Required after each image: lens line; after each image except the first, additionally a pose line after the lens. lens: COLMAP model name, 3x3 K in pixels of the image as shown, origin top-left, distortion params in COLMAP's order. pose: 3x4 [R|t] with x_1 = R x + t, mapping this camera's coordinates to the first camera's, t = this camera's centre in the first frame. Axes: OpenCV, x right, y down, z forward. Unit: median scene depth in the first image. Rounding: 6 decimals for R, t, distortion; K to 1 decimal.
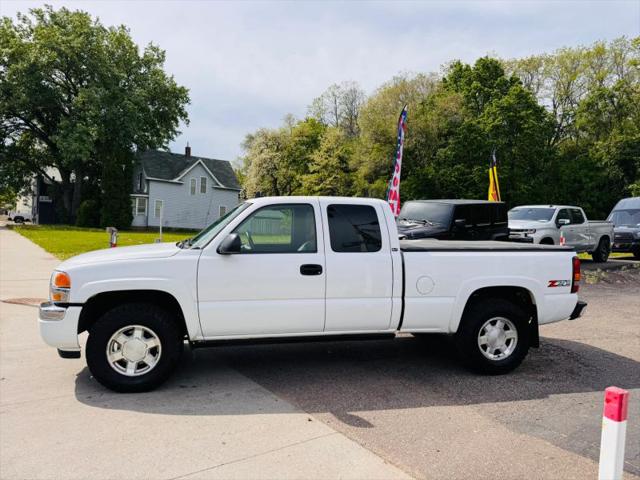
lens RADIAL K [[452.9, 0, 325.3], [0, 452.9, 250.4], [0, 0, 1]] dist [0.045976, -0.053454]
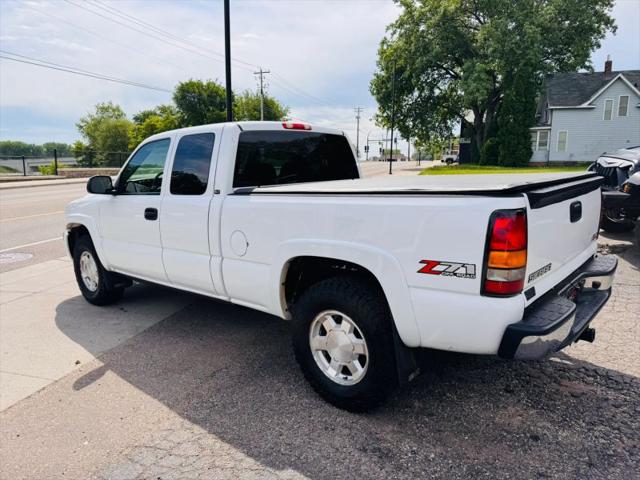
lens RADIAL K [[452.9, 0, 321.6], [0, 452.9, 244.1], [0, 0, 1]] dist [0.045976, -0.053454]
pose [[0.591124, 0.095909, -0.800858, 0.098124], [0.003724, 0.992570, 0.121617, -0.000779], [0.806572, -0.074873, 0.586375, 0.079470]]
